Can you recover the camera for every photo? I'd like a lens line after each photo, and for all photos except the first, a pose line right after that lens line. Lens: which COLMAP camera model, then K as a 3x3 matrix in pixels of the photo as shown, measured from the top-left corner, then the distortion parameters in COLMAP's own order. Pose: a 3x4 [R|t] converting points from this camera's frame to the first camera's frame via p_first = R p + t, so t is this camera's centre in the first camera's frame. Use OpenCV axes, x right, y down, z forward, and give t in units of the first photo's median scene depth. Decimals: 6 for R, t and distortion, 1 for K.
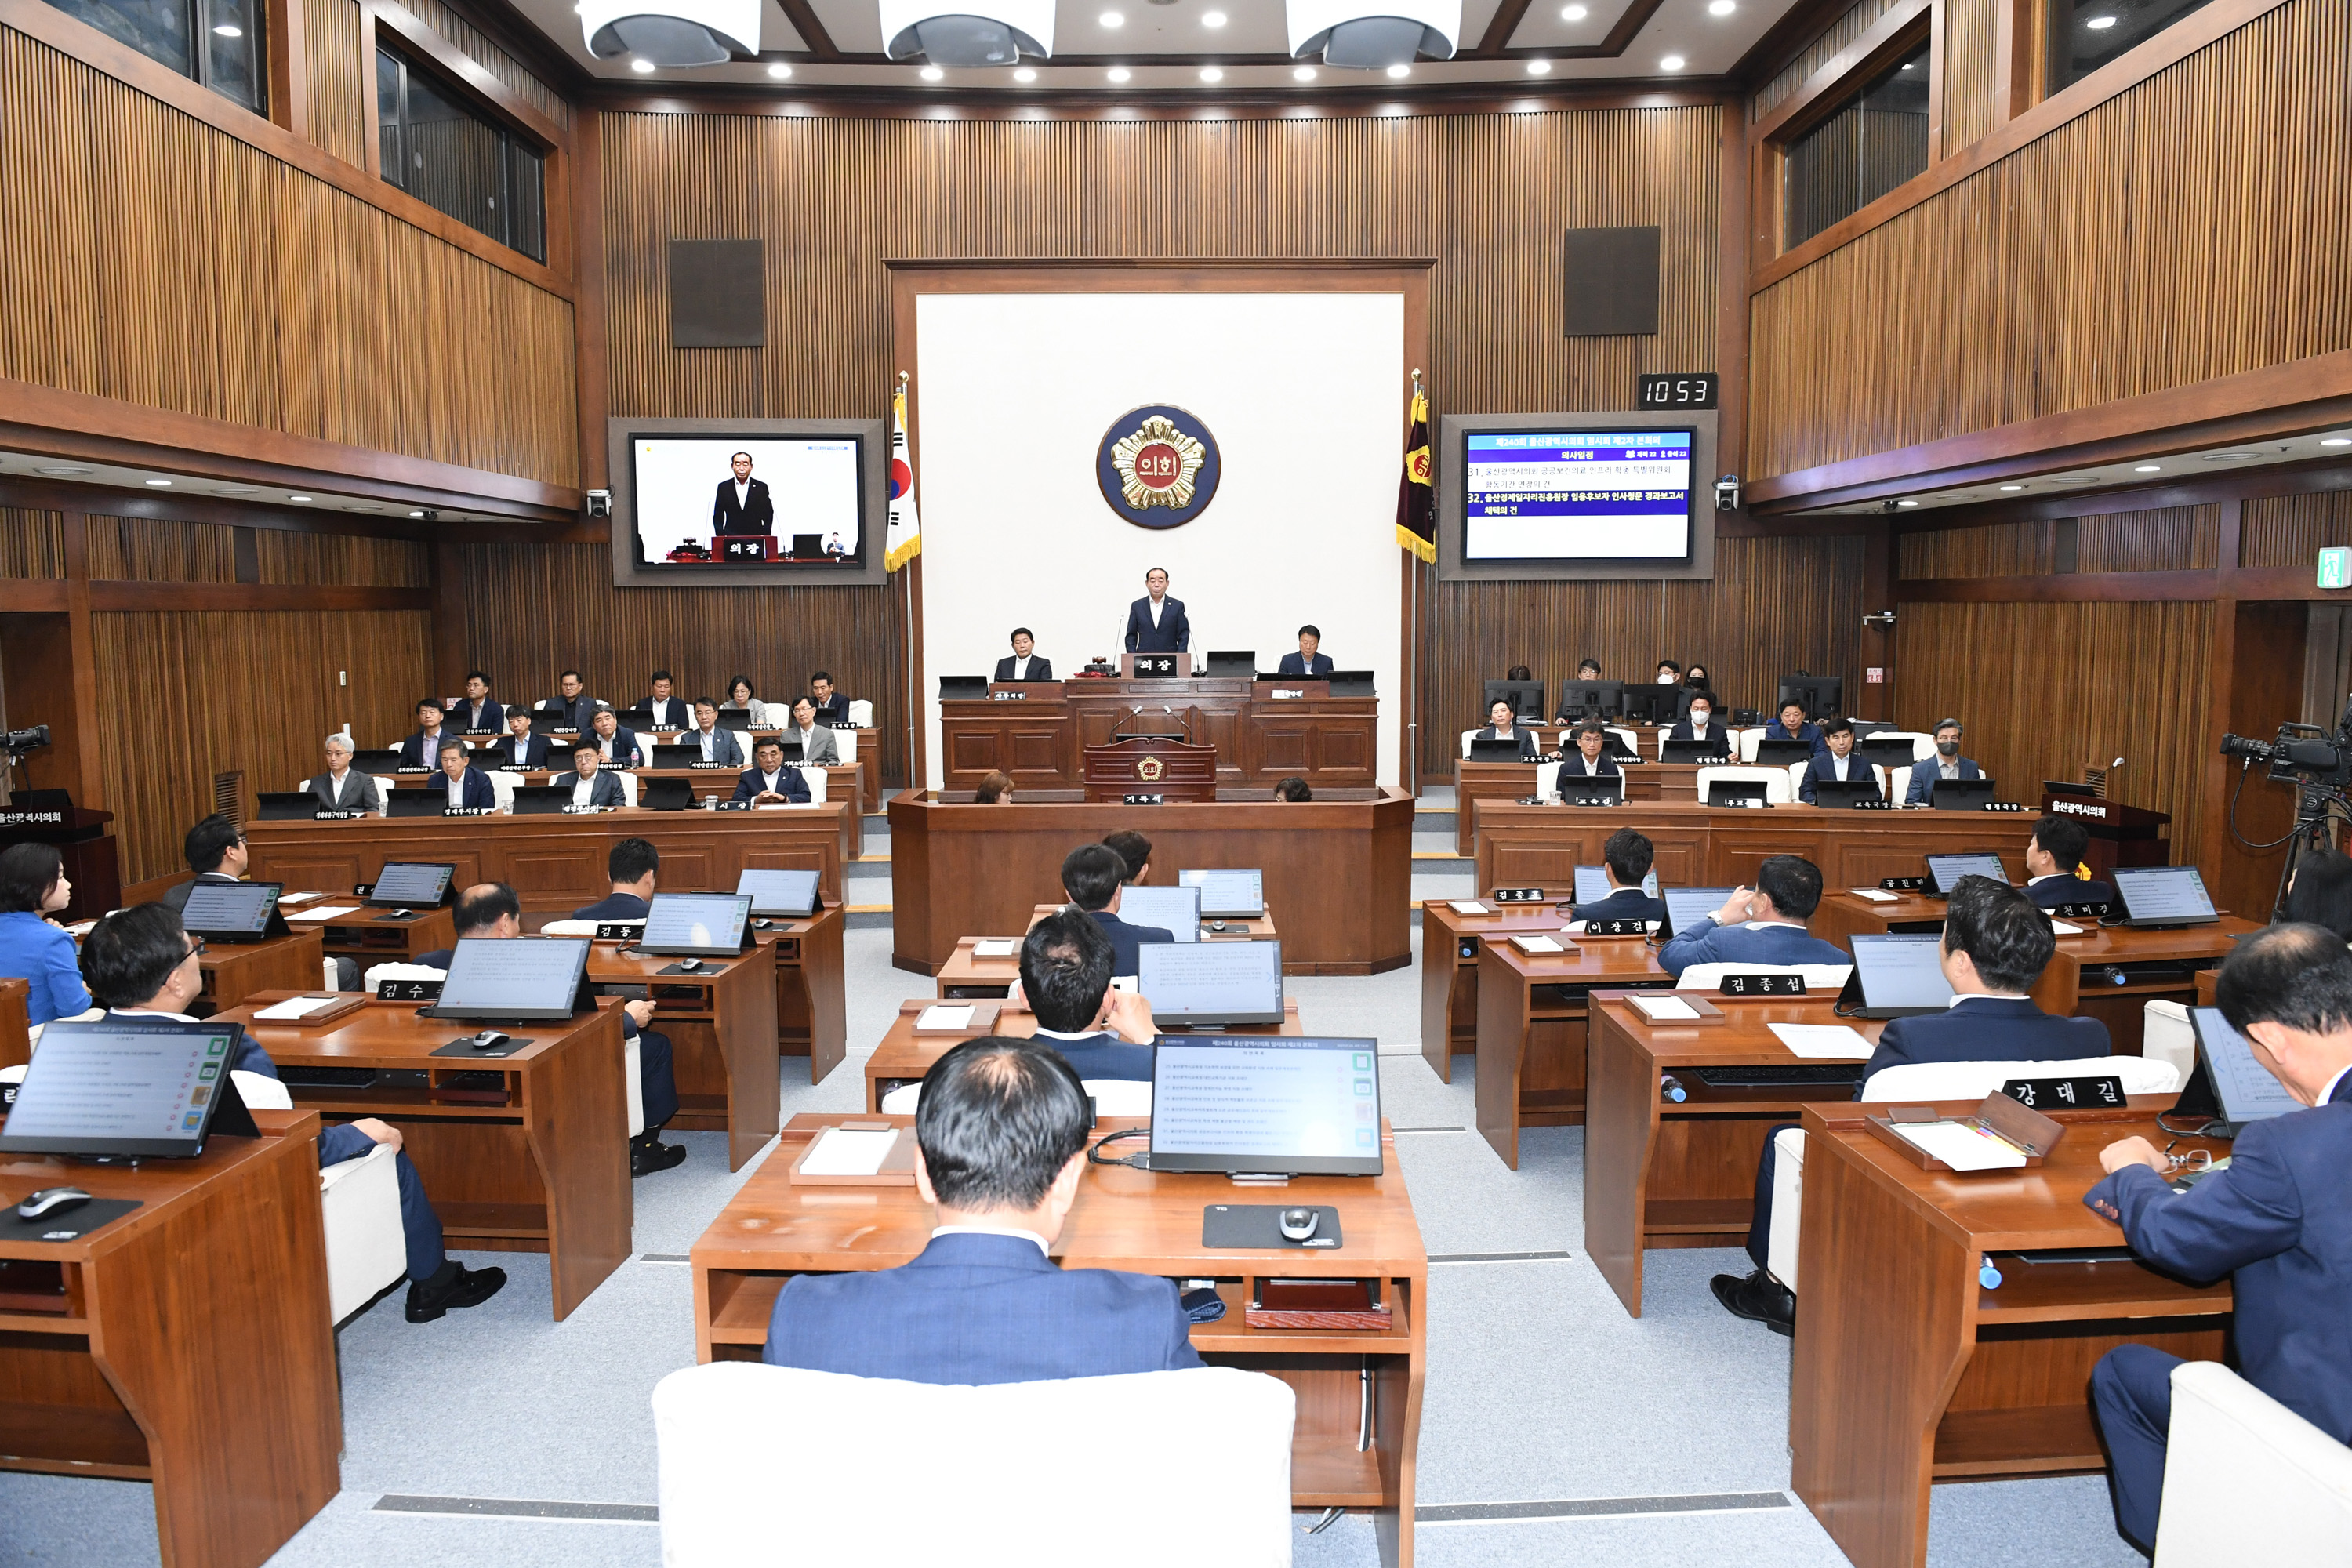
lens RADIAL K [[1600.8, 0, 1179.1], [0, 1600.8, 788.4], [0, 0, 1]] dist [-0.039335, -0.010256]
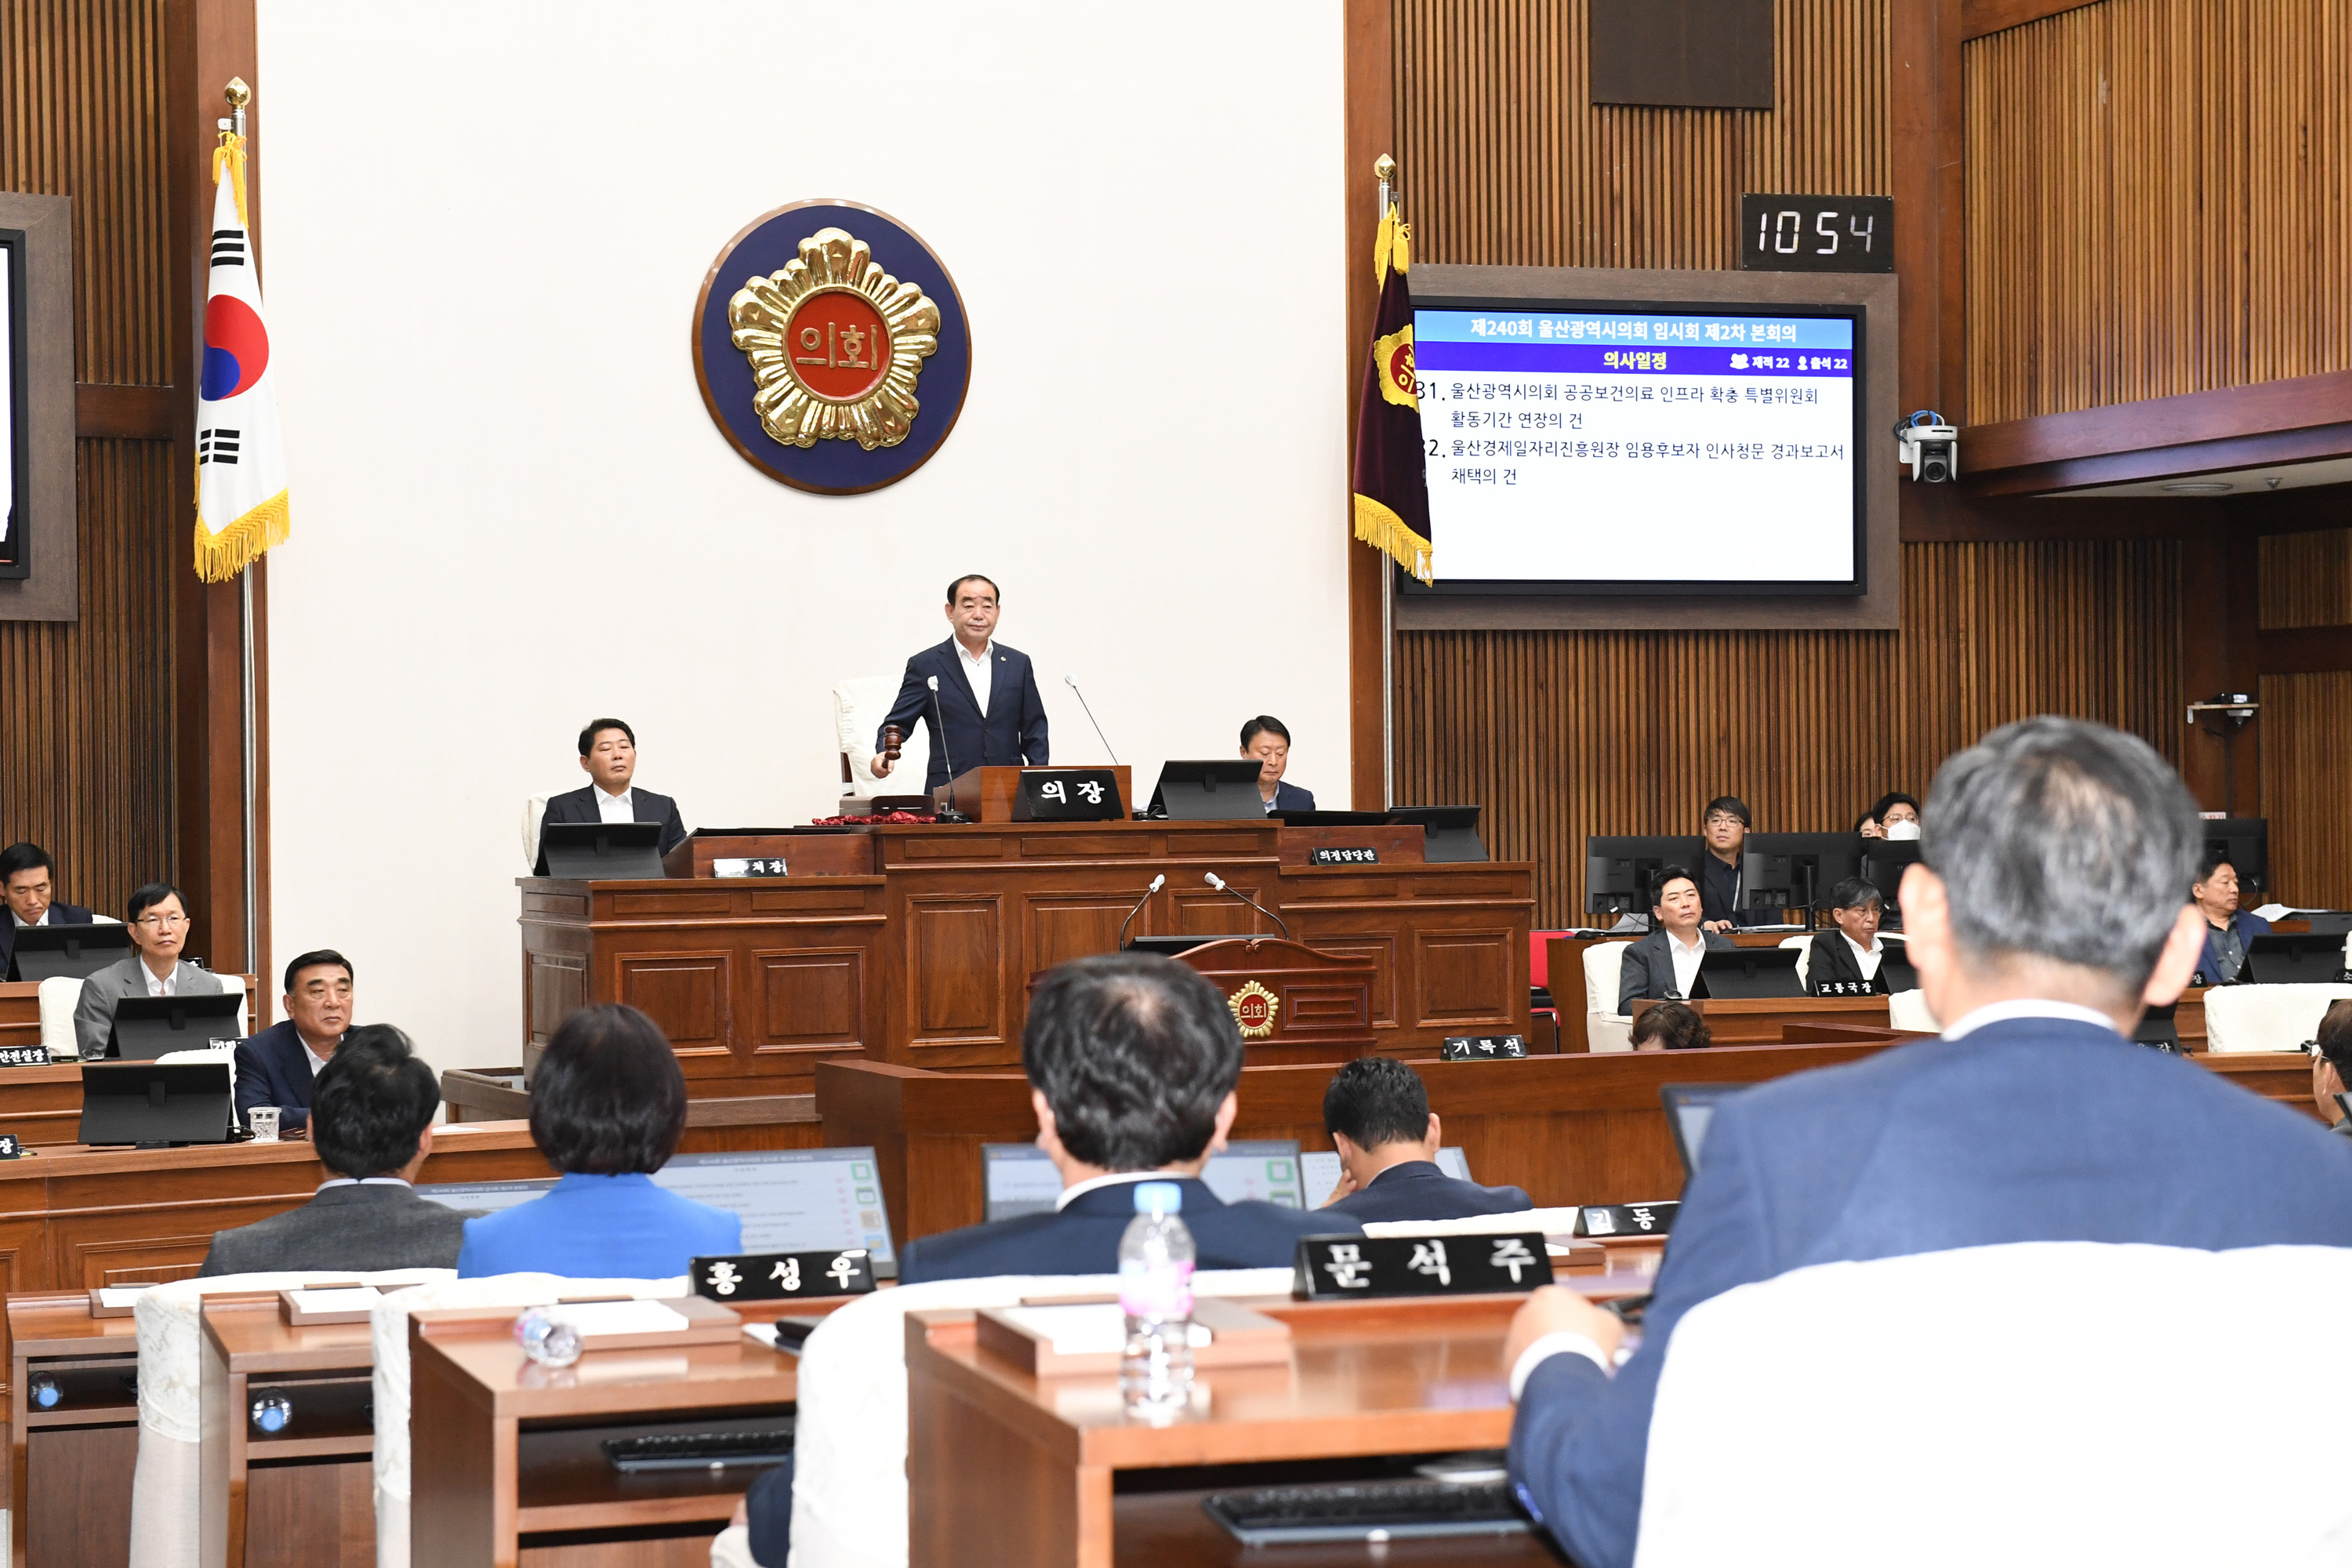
lens RADIAL K [[4107.9, 0, 1174.1], [0, 4107.9, 797.4], [0, 0, 1]] dist [0.136472, 0.000000]
pose [[0.908297, -0.005203, 0.418293, -0.406331], [0.053748, 0.993086, -0.104359, 0.036920], [-0.414858, 0.117272, 0.902297, -0.005816]]
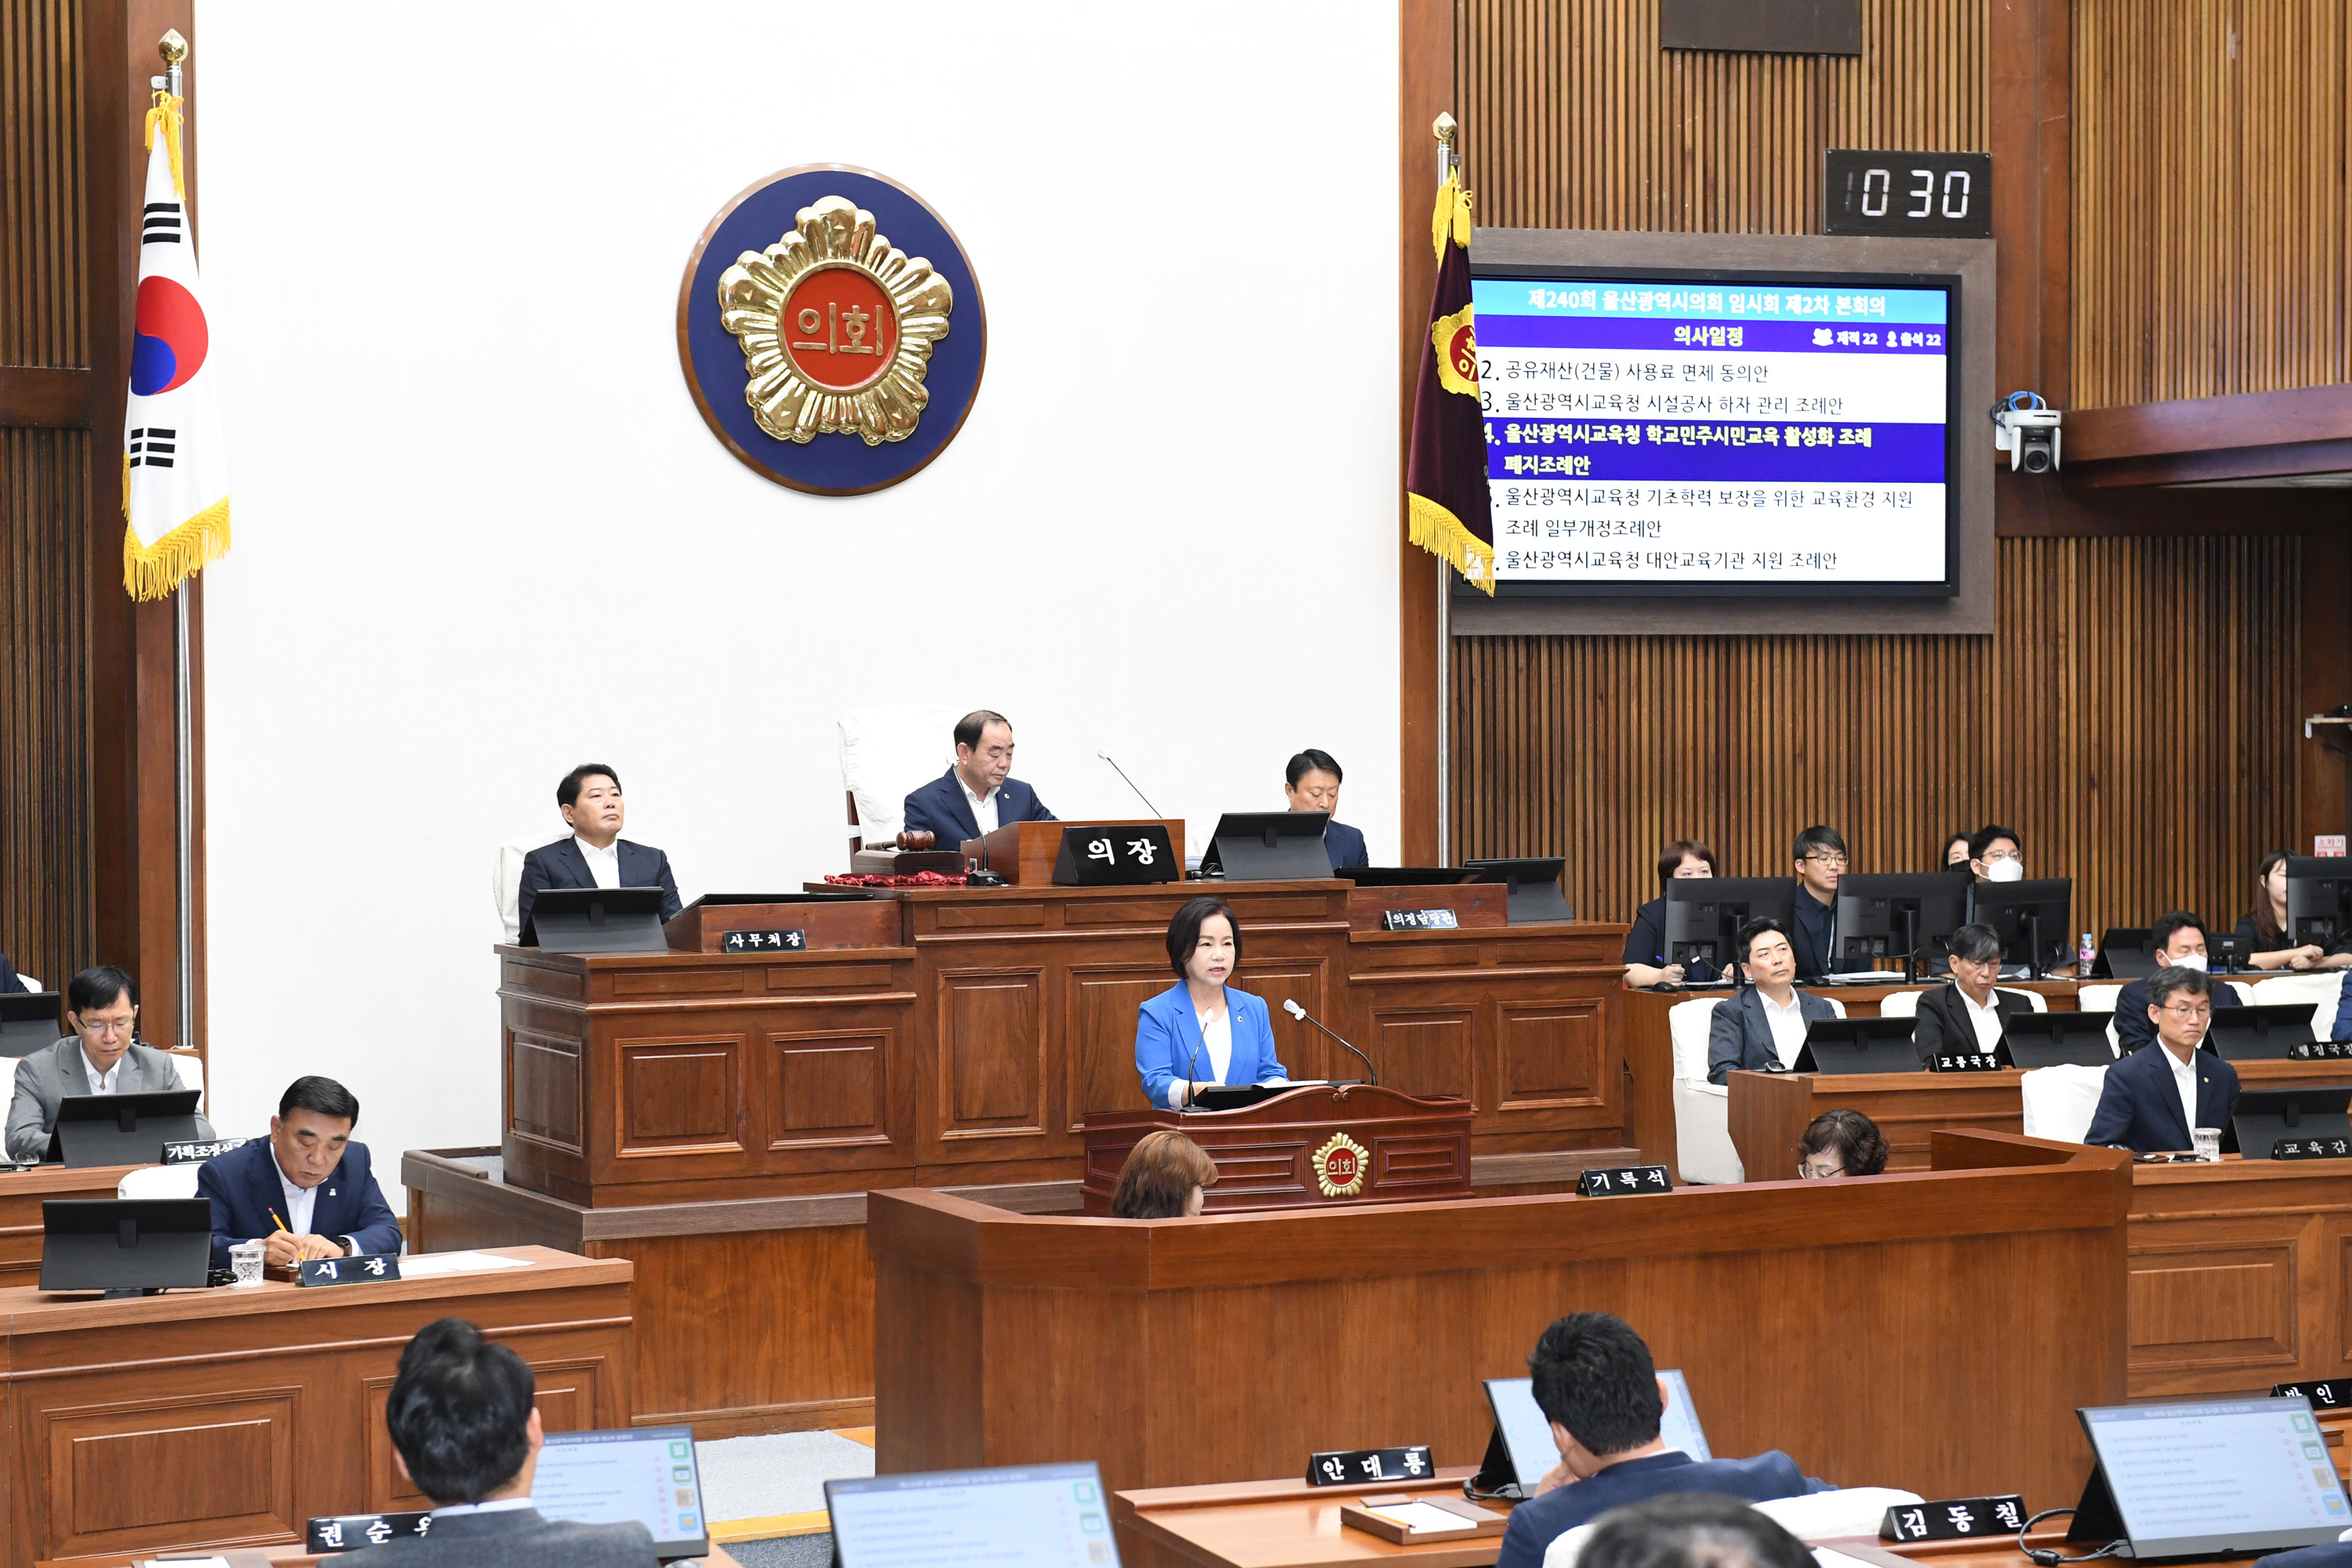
lens RADIAL K [[4461.4, 0, 1185.9], [0, 4461.4, 803.8], [0, 0, 1]] dist [0.110349, 0.000000]
pose [[0.896445, -0.010019, 0.443042, -0.426451], [0.050410, 0.995561, -0.079486, -0.002422], [-0.440279, 0.093589, 0.892970, 0.035127]]
